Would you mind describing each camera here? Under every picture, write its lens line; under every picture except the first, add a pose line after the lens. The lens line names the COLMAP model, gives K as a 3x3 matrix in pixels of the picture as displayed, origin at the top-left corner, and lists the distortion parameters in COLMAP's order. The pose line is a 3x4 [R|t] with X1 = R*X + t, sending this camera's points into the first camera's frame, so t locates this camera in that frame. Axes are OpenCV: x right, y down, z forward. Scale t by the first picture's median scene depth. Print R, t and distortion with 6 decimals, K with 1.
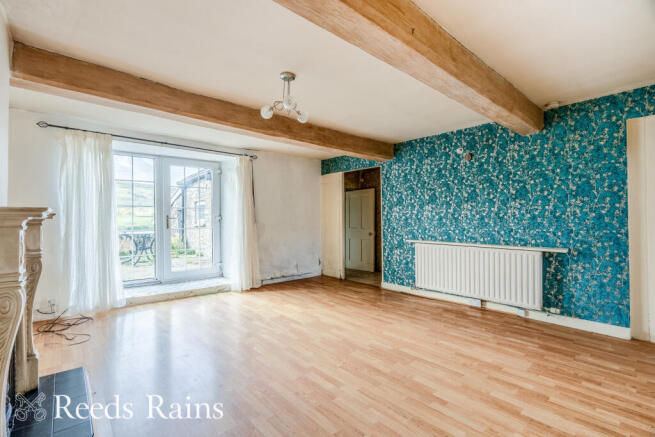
lens RADIAL K [[315.6, 0, 327.5], [0, 315.6, 218.5], [0, 0, 1]] dist [-0.003481, -0.000598]
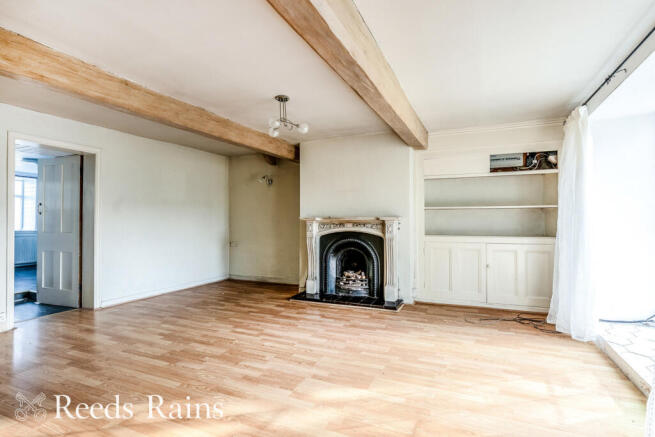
lens RADIAL K [[315.6, 0, 327.5], [0, 315.6, 218.5], [0, 0, 1]] dist [-0.003481, -0.000598]
pose [[-0.908114, -0.003522, -0.418709, 0.226342], [0.000947, 0.999945, -0.010464, 0.025513], [0.418722, -0.009899, -0.908060, 2.287484]]
